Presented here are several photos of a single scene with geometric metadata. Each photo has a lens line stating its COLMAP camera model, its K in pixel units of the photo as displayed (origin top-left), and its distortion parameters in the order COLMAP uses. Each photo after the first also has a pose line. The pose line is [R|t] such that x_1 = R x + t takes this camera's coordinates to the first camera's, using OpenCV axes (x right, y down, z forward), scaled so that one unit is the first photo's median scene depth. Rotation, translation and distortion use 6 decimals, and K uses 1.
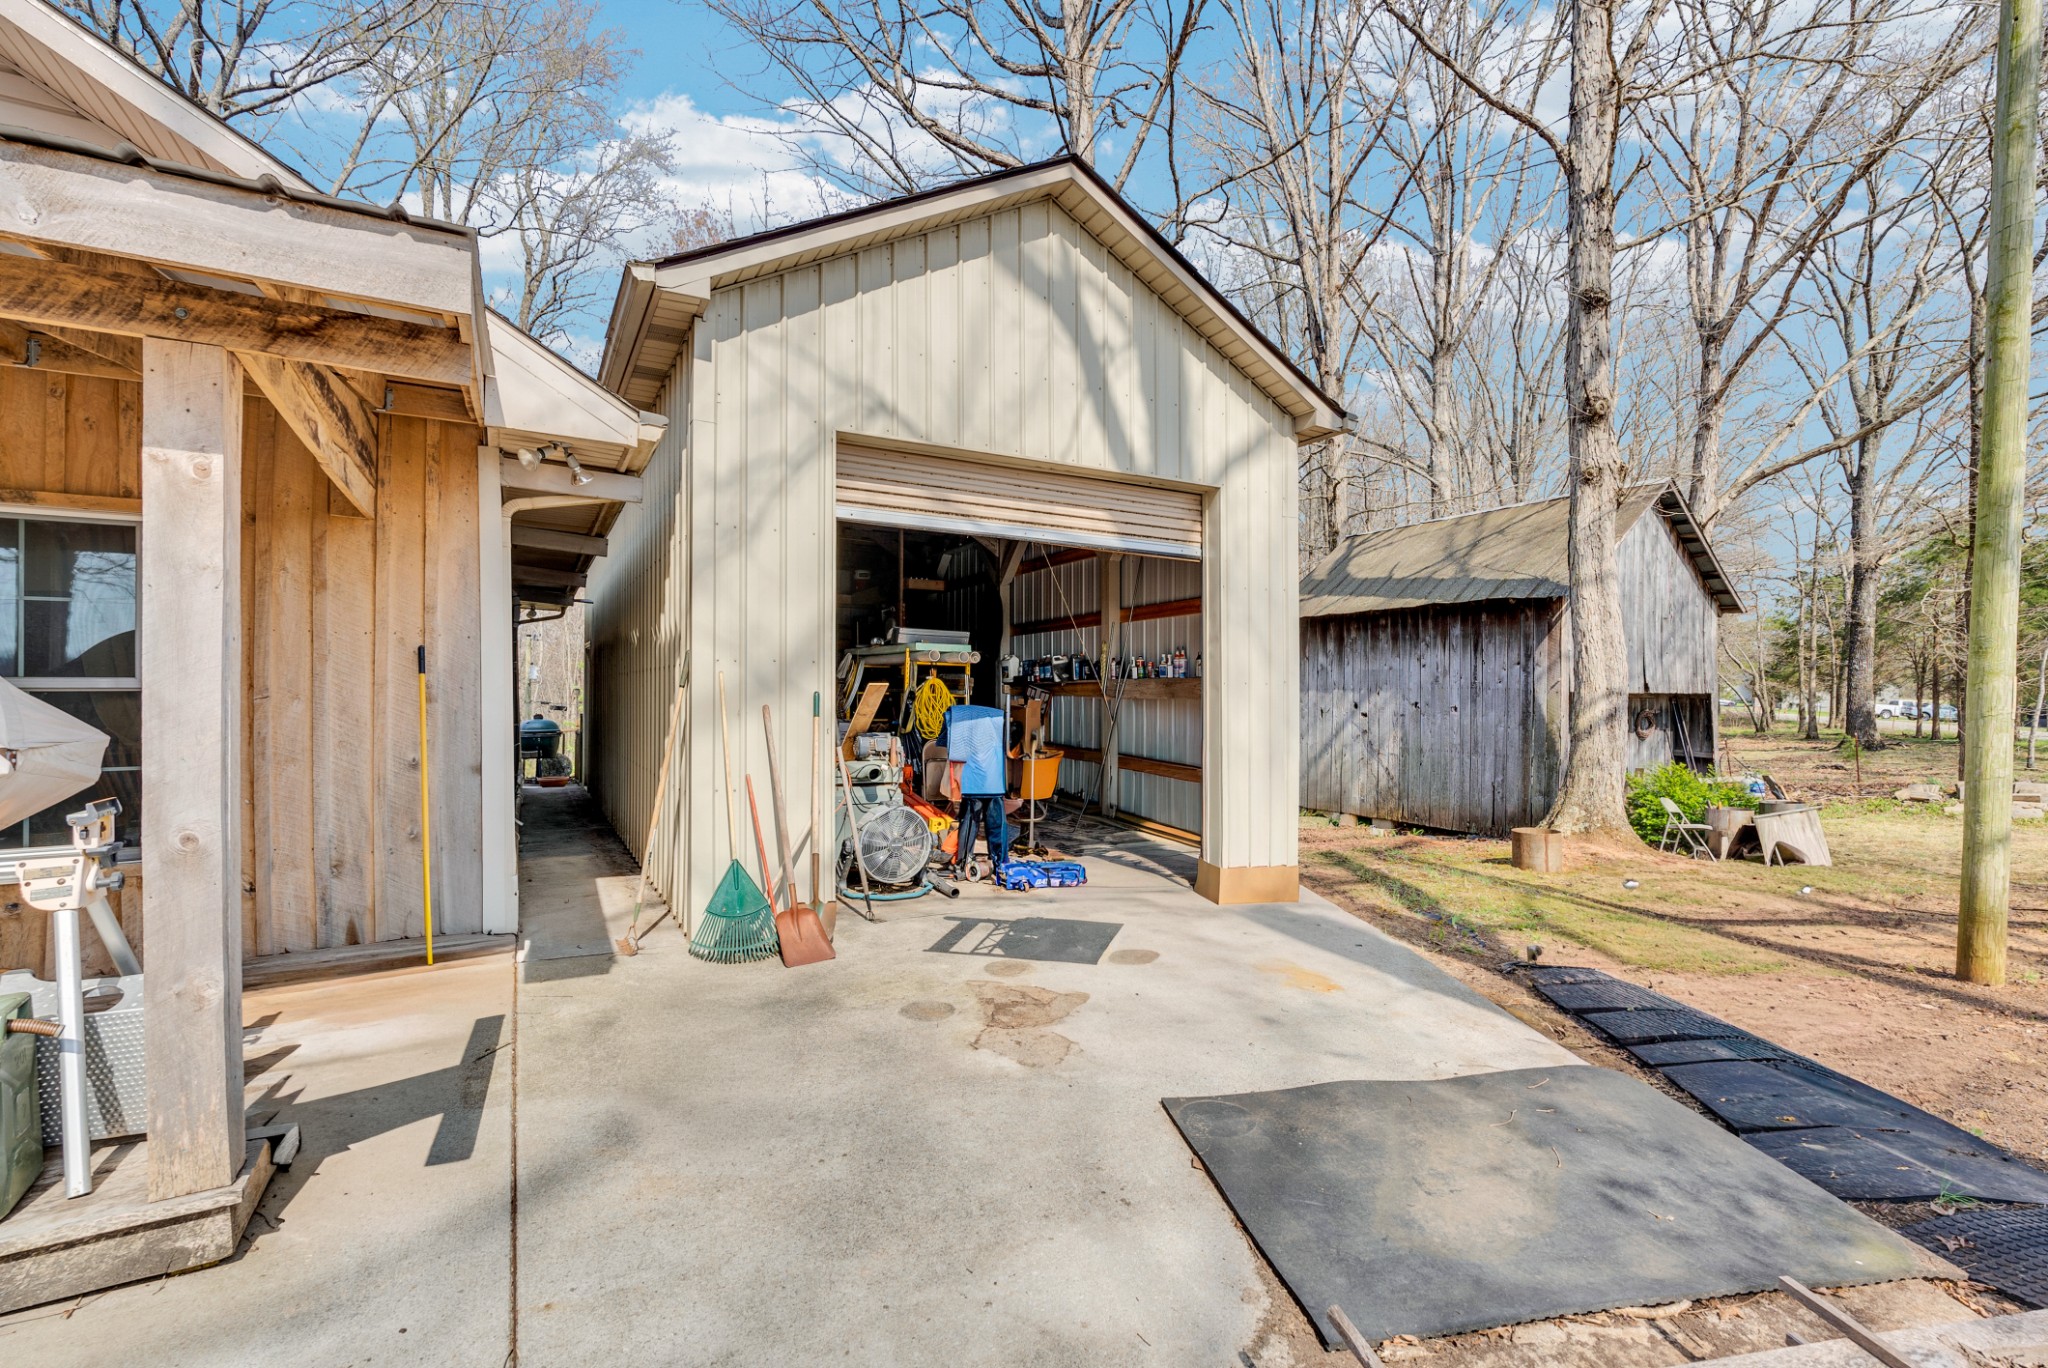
lens RADIAL K [[883.4, 0, 1042.8], [0, 883.4, 686.0], [0, 0, 1]] dist [0.000469, 0.000288]
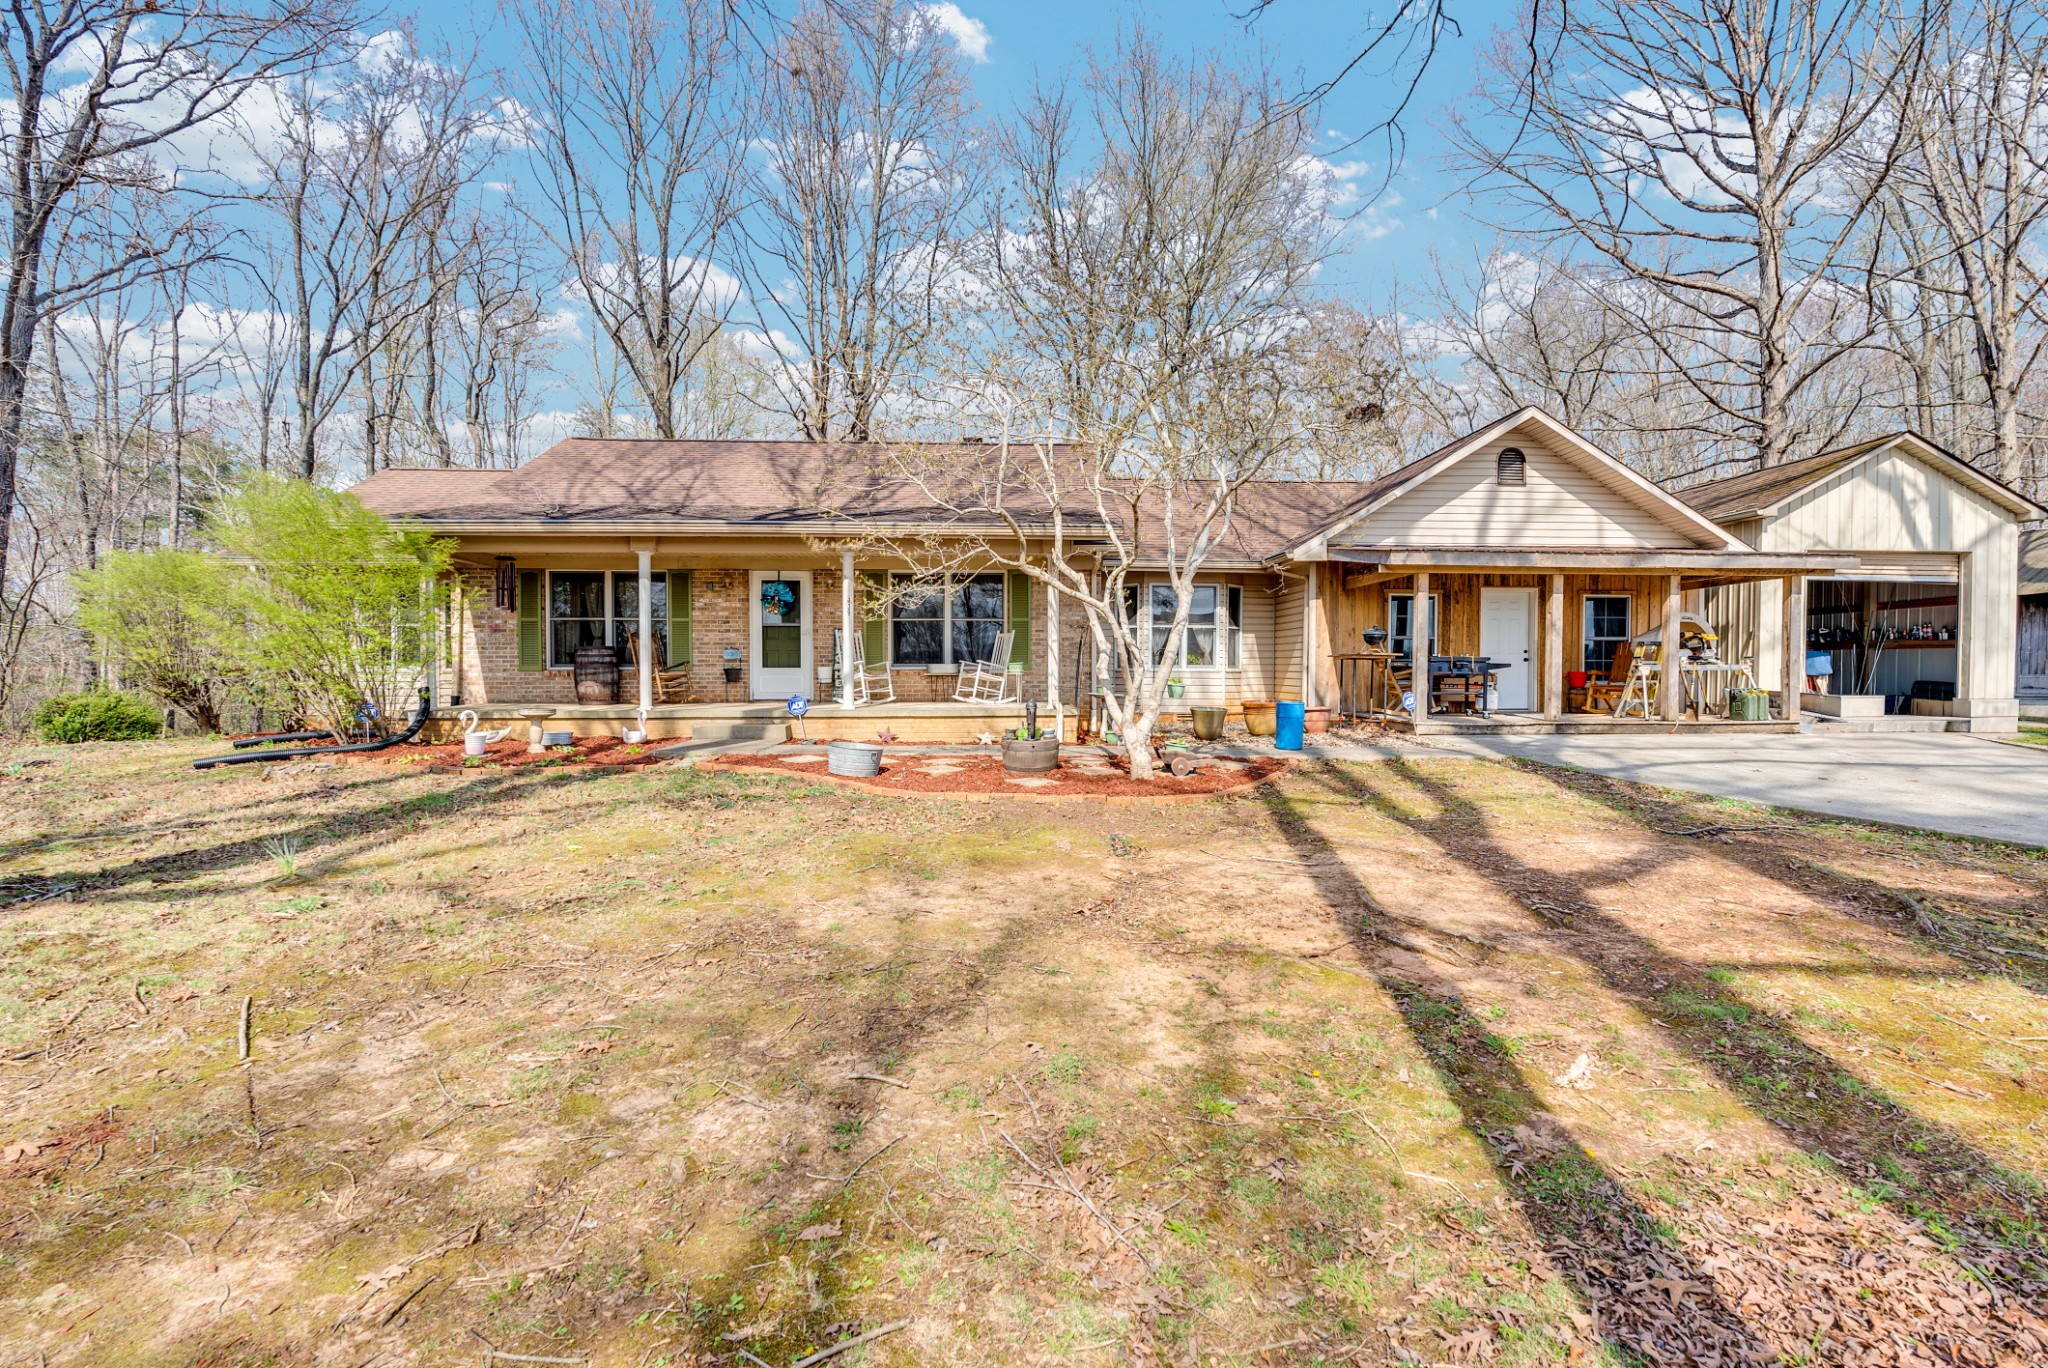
lens RADIAL K [[883.4, 0, 1013.3], [0, 883.4, 686.3], [0, 0, 1]] dist [0.000469, 0.000288]
pose [[0.883616, 0.017407, -0.467889, -0.856790], [-0.003501, 0.999526, 0.030575, 0.053747], [0.468199, -0.025379, 0.883258, -2.048332]]
